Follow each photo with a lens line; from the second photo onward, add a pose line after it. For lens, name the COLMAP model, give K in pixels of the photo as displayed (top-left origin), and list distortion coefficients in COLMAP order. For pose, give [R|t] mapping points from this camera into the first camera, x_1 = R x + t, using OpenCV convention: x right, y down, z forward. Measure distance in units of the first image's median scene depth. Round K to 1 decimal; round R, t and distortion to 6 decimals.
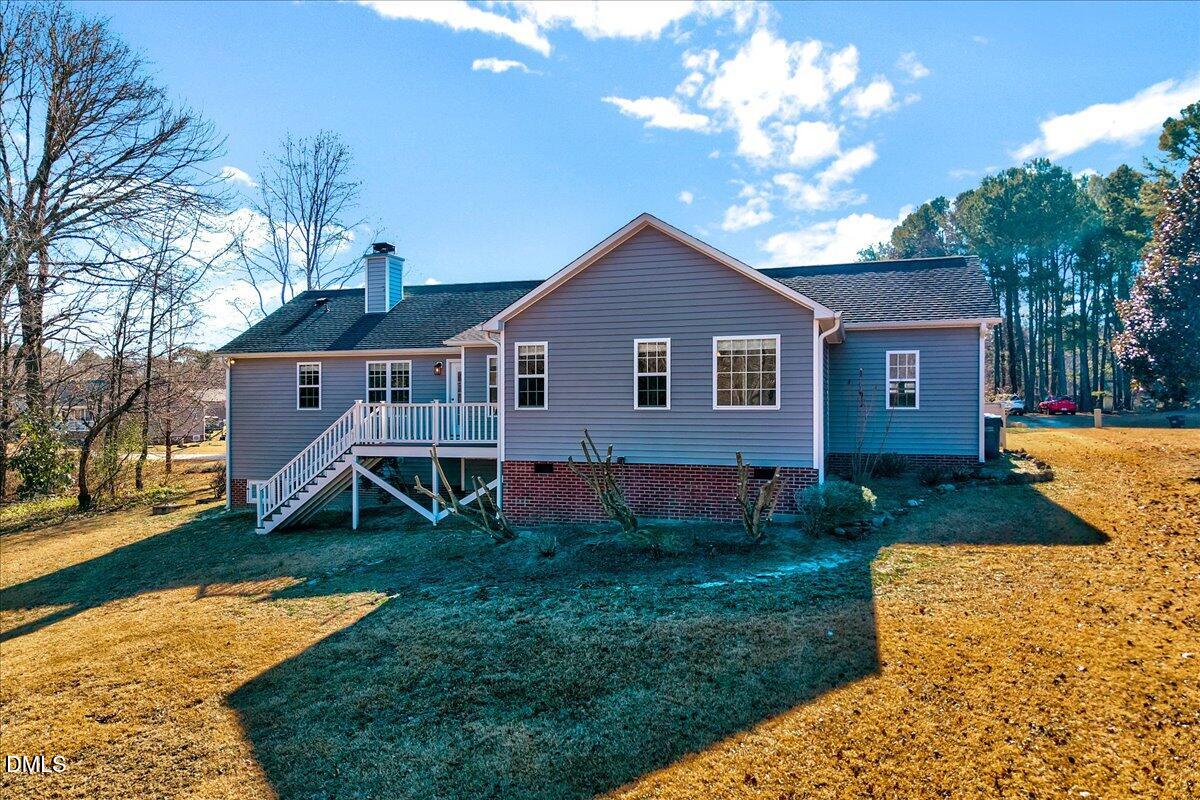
lens RADIAL K [[840.1, 0, 600.0], [0, 840.1, 400.0], [0, 0, 1]] dist [-0.039645, -0.001735]
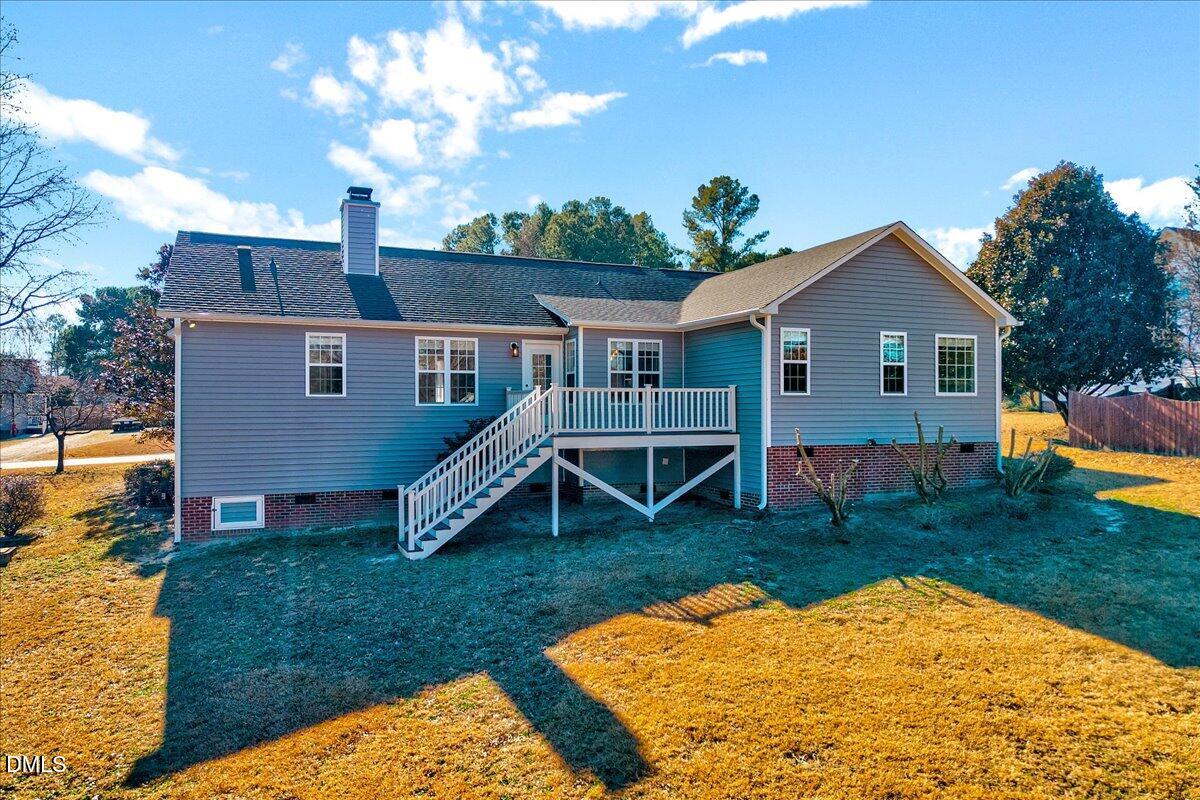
lens RADIAL K [[804.2, 0, 592.4], [0, 804.2, 406.2], [0, 0, 1]] dist [0.013731, -0.002803]
pose [[0.771221, -0.000456, 0.636567, -0.887603], [-0.007132, 0.999931, 0.009357, 0.017735], [-0.636528, -0.011757, 0.771164, 0.403013]]
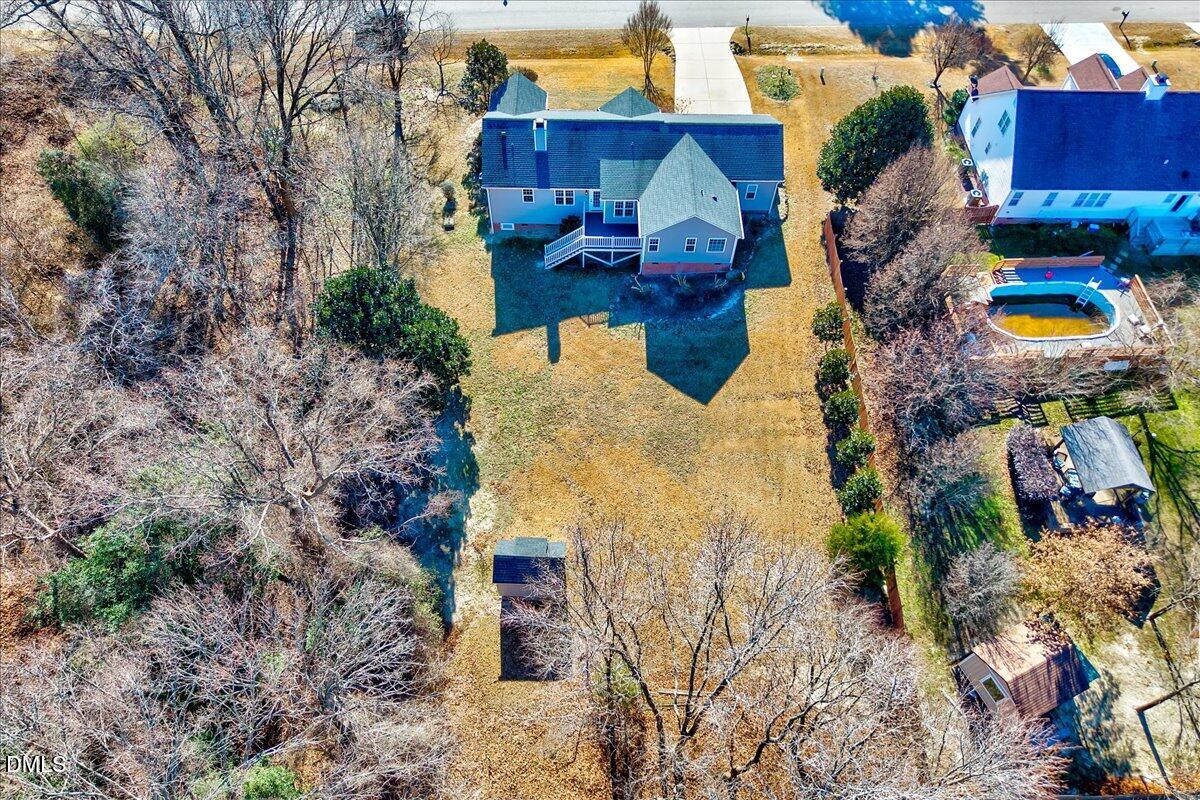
lens RADIAL K [[804.2, 0, 592.4], [0, 804.2, 406.2], [0, 0, 1]] dist [0.013731, -0.002803]
pose [[0.951977, -0.252250, 0.173523, -1.051685], [-0.015889, 0.525286, 0.850777, -2.461337], [-0.305757, -0.812677, 0.496052, -1.081857]]
